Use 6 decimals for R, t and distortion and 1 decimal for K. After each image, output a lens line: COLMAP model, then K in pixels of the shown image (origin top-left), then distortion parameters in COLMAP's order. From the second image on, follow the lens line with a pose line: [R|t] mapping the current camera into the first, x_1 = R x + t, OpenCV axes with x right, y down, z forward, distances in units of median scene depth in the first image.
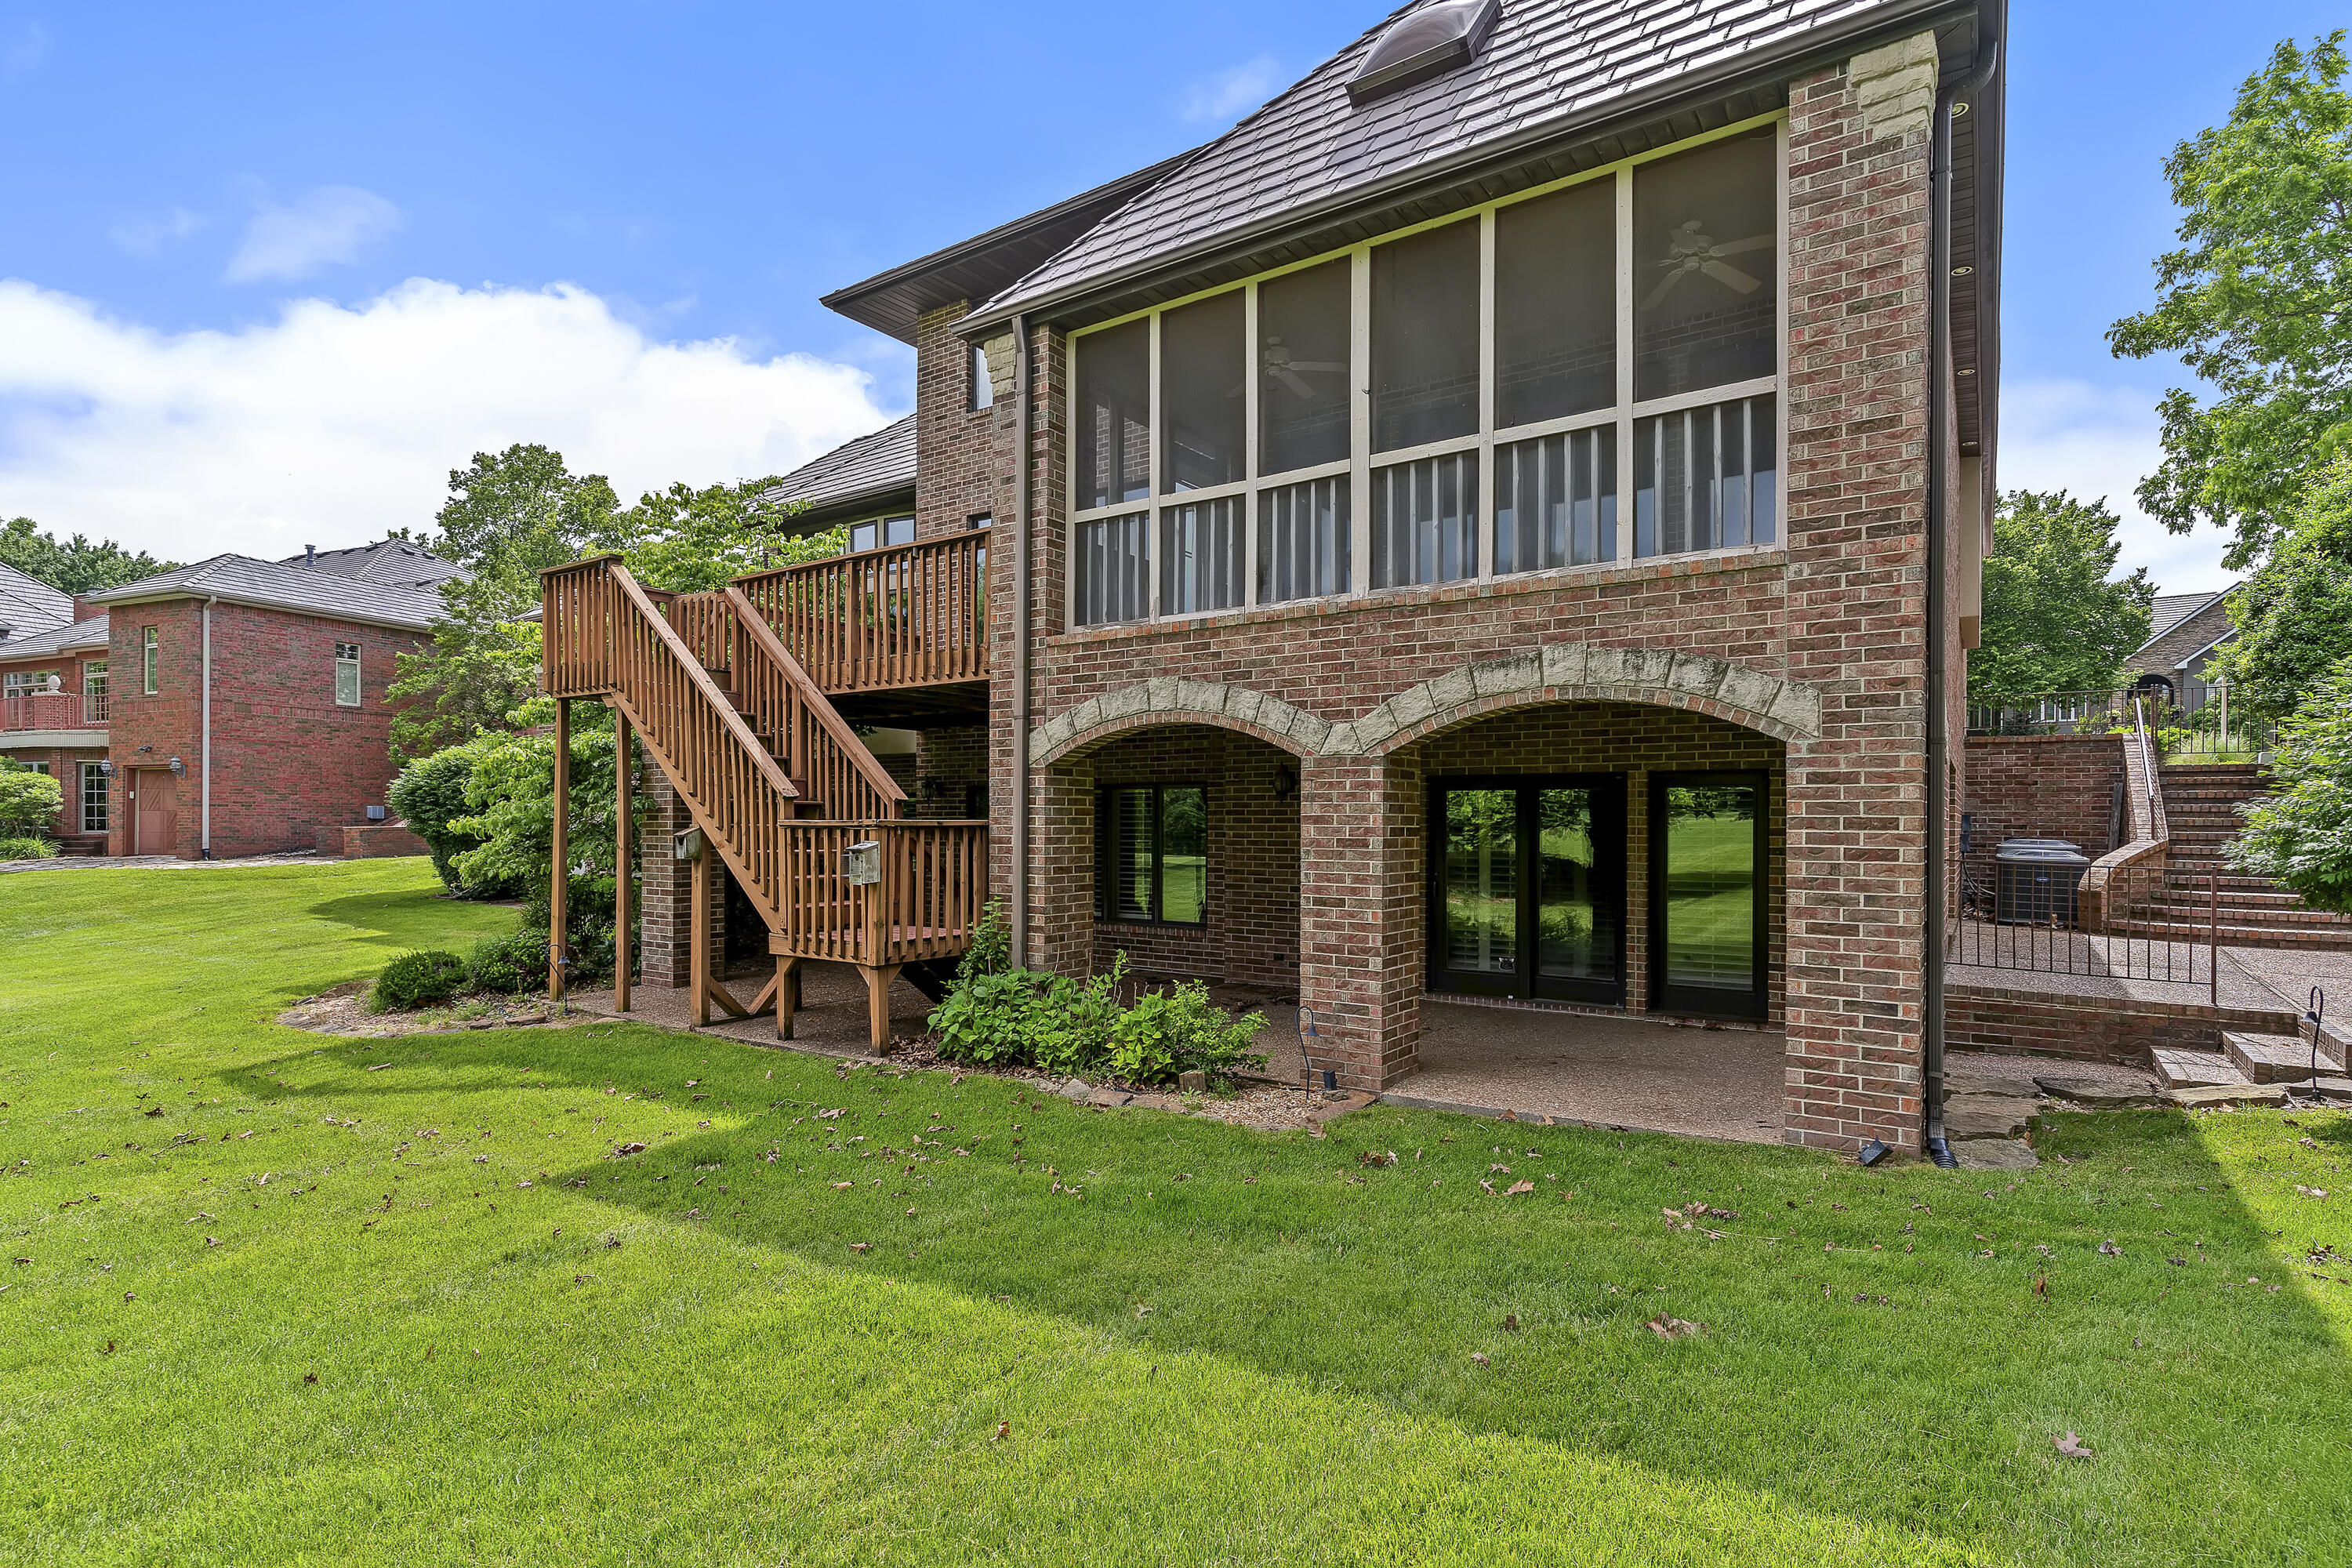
lens RADIAL K [[1140.1, 0, 1181.8], [0, 1140.1, 862.5], [0, 0, 1]] dist [0.000380, -0.002472]
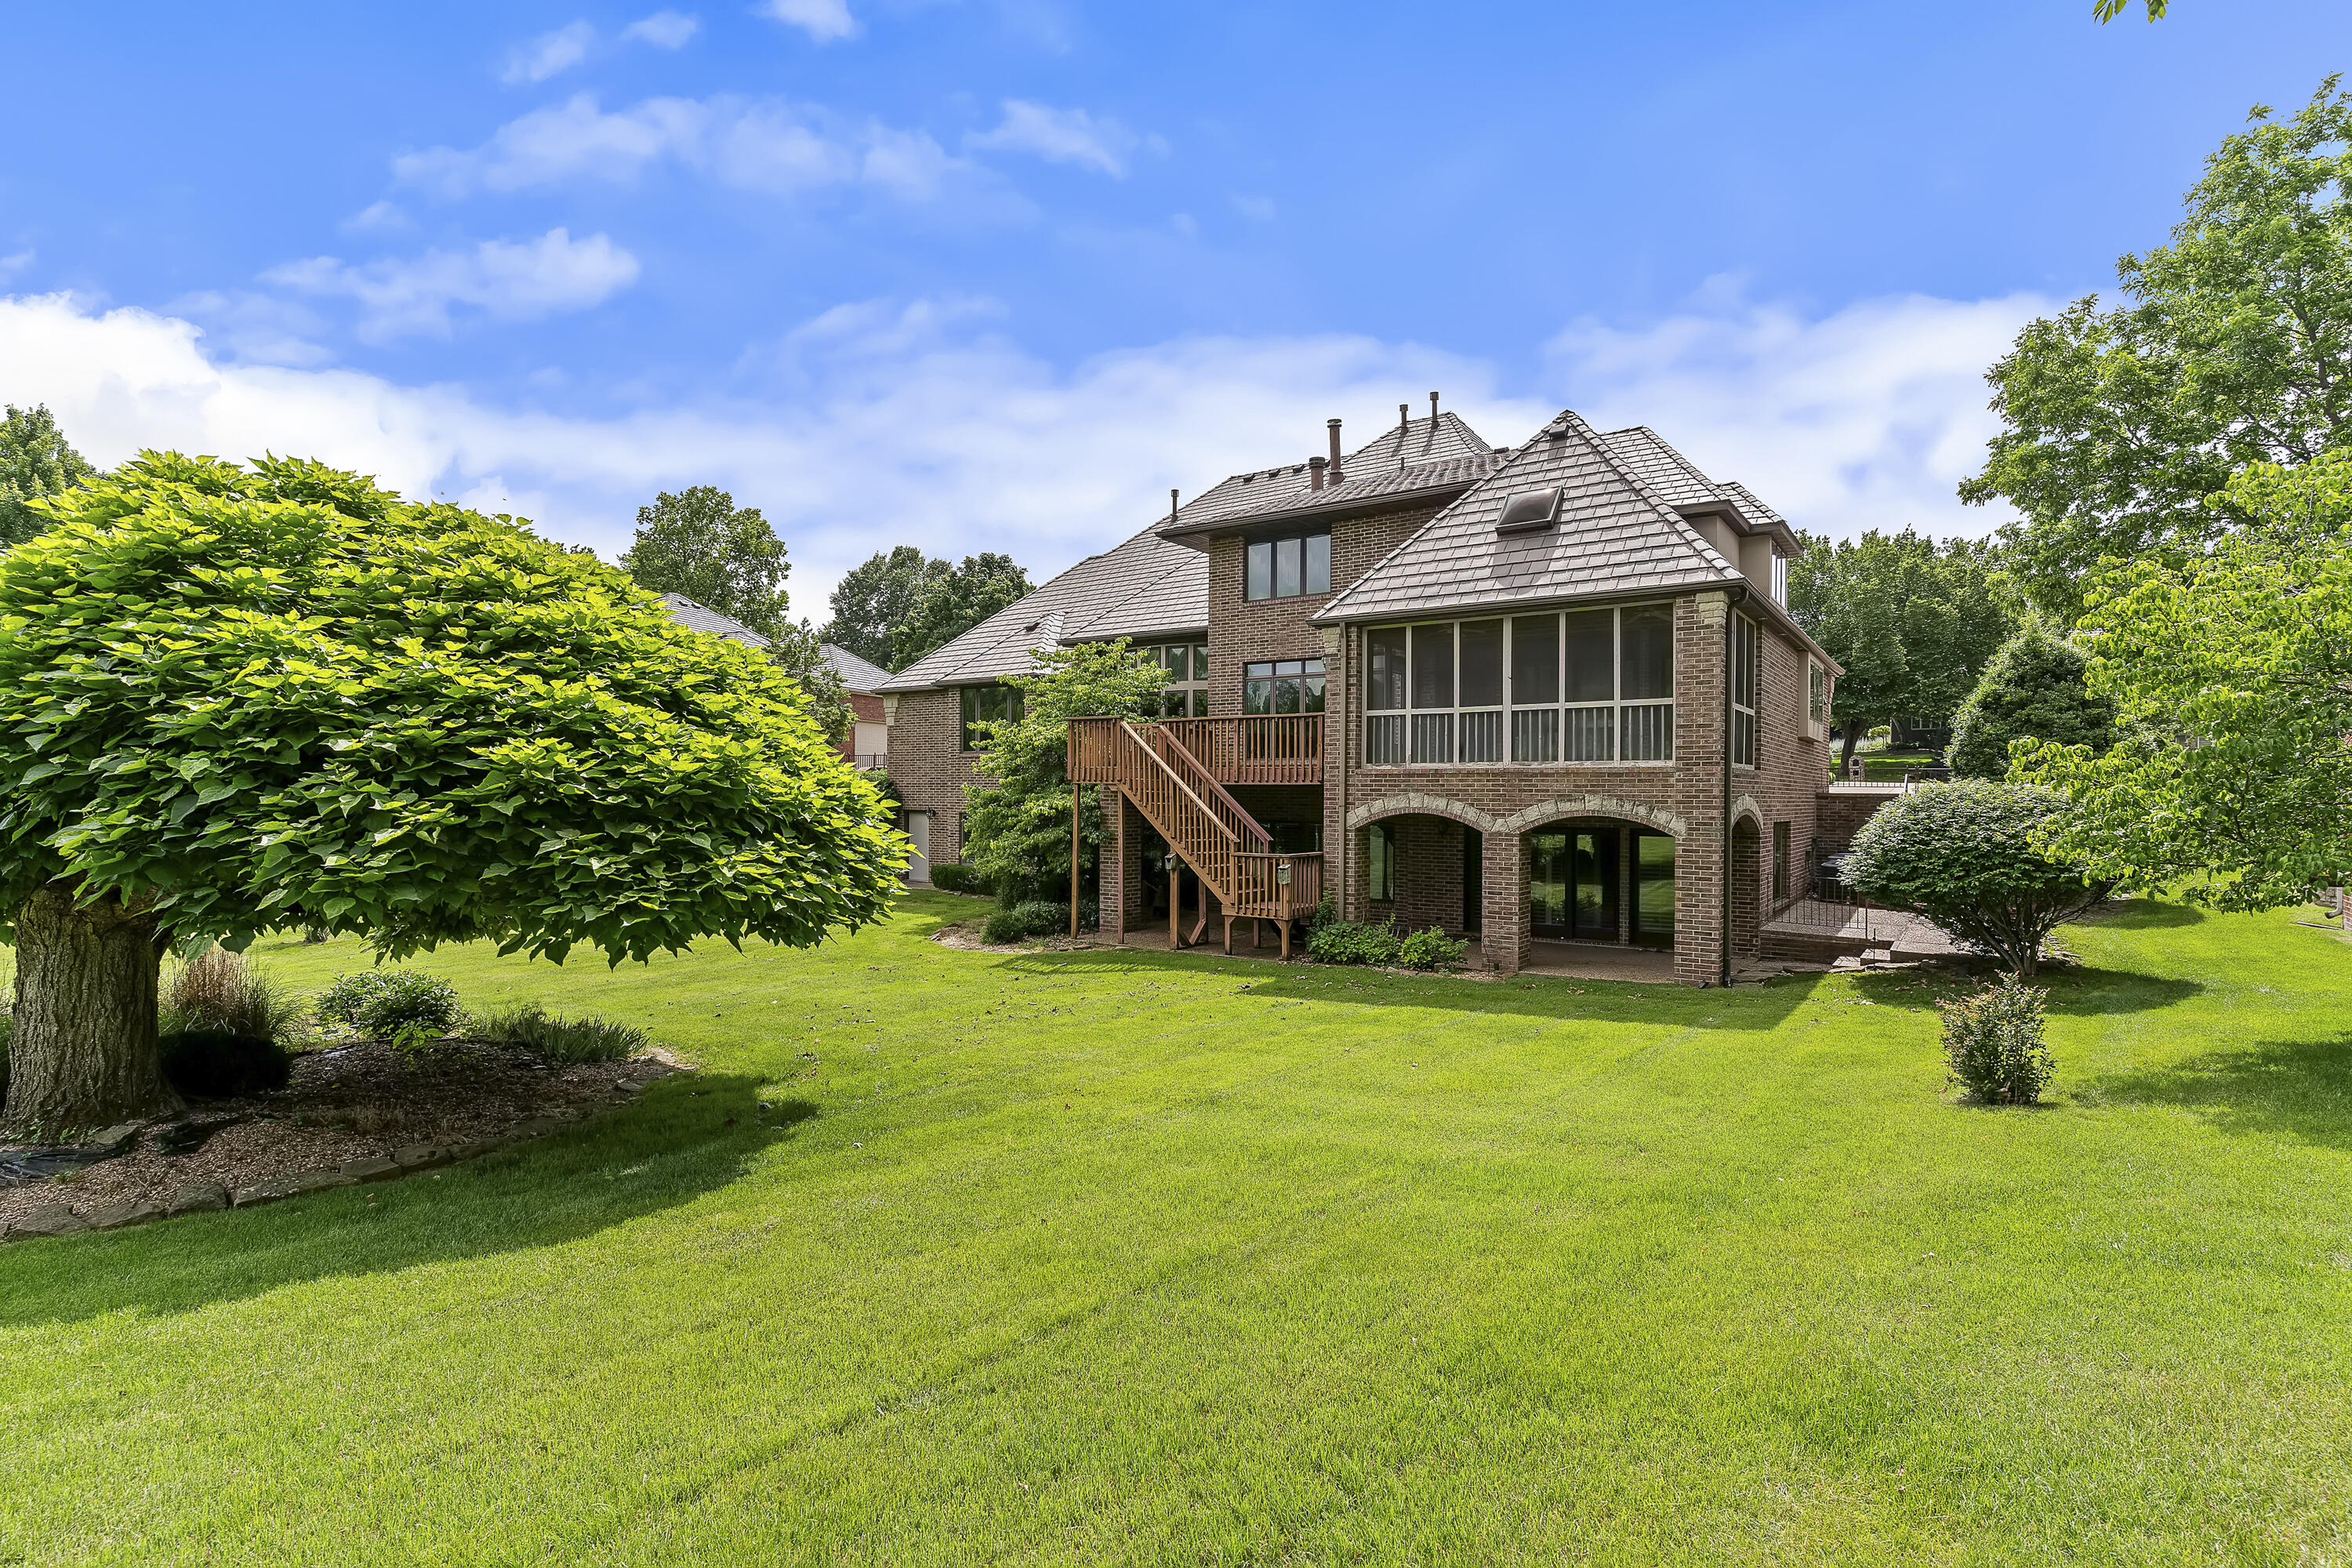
lens RADIAL K [[1140.1, 0, 1220.0], [0, 1140.1, 817.6], [0, 0, 1]] dist [0.000380, -0.002472]
pose [[0.999635, 0.005616, 0.026425, -0.480134], [-0.005280, 0.999905, -0.012764, -0.084559], [-0.026494, 0.012620, 0.999569, -1.293020]]
